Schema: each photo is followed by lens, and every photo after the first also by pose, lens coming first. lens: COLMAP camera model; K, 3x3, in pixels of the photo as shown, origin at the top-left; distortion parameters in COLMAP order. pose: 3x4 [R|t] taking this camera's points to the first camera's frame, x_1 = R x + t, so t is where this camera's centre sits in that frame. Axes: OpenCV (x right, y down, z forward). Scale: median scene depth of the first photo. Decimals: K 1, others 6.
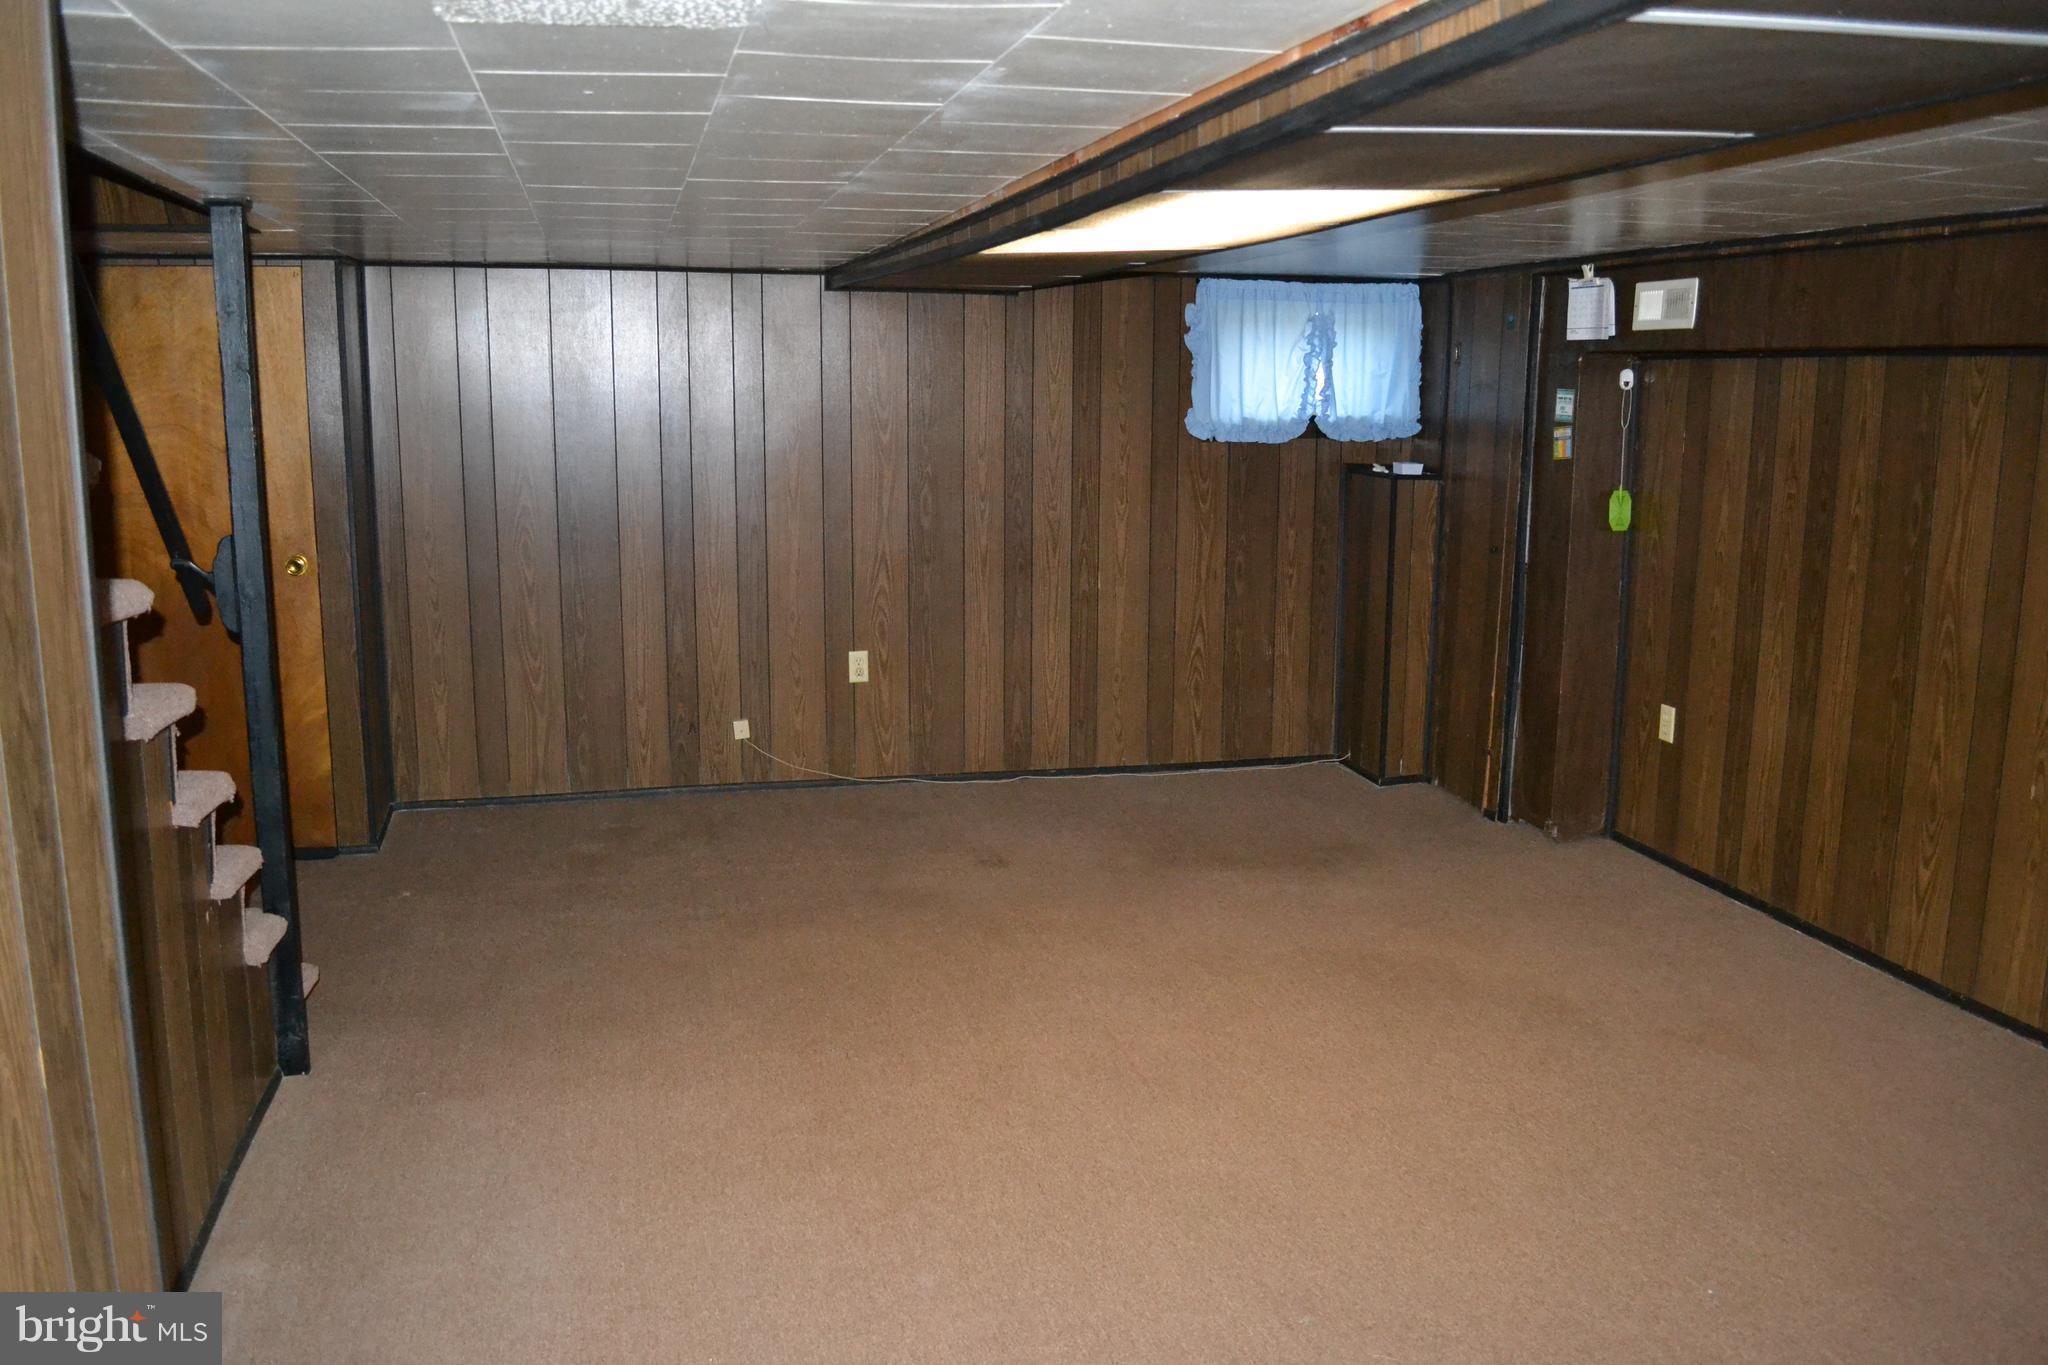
lens RADIAL K [[1633.7, 0, 1017.1], [0, 1633.7, 683.2], [0, 0, 1]] dist [-0.085260, 0.016673]
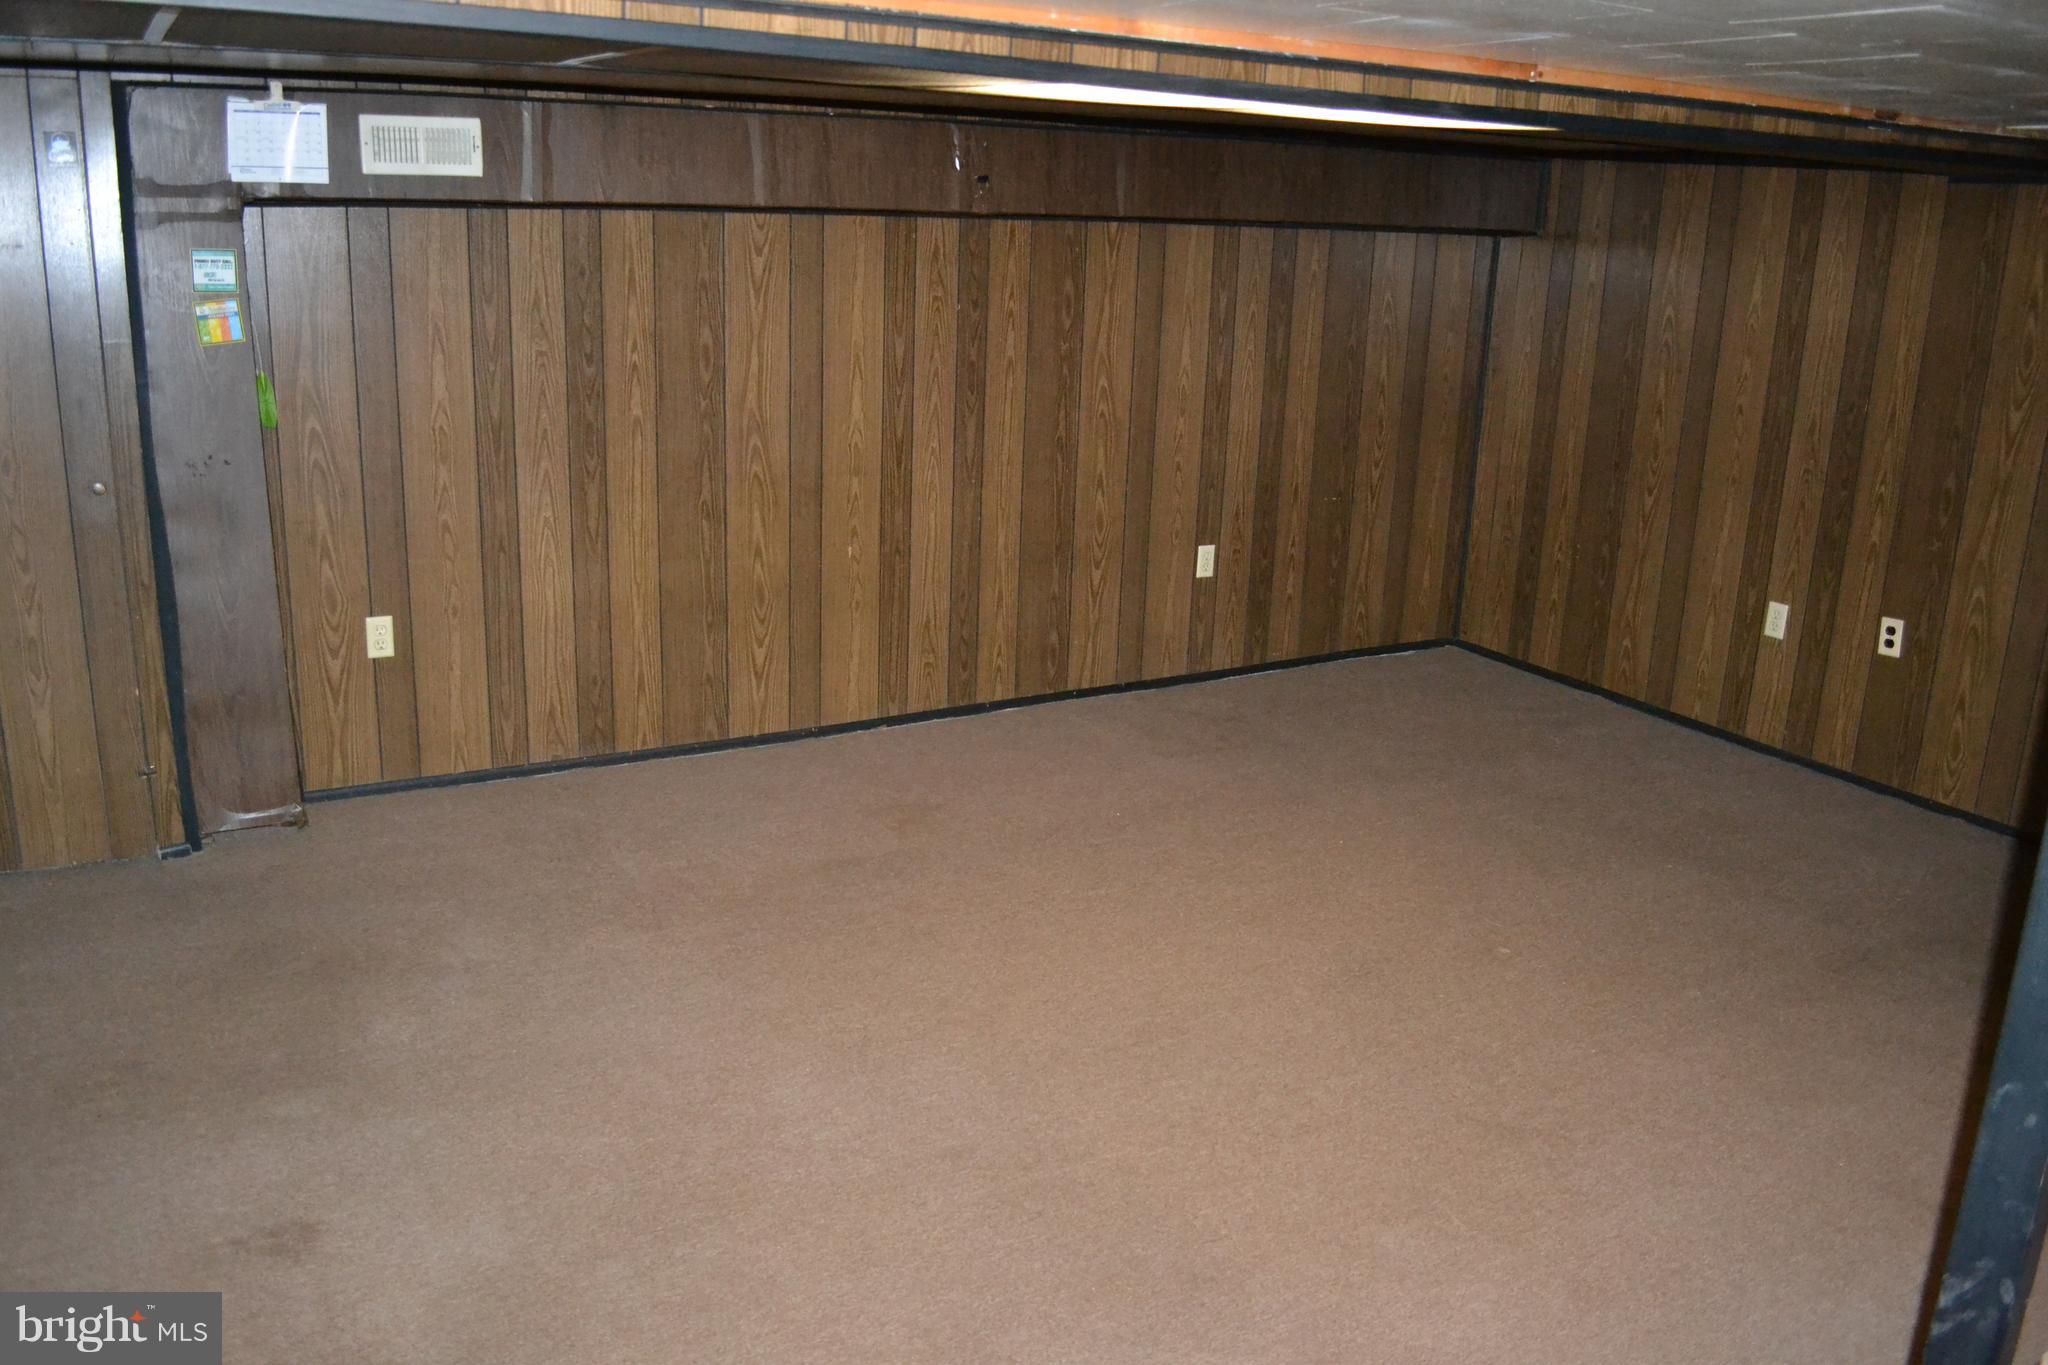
lens RADIAL K [[1633.7, 0, 1015.8], [0, 1633.7, 674.1], [0, 0, 1]] dist [-0.085260, 0.016673]
pose [[-0.282516, -0.262472, 0.922656, -0.582555], [0.150185, 0.937874, 0.312788, -0.206763], [-0.947433, 0.226937, -0.225545, 1.035276]]
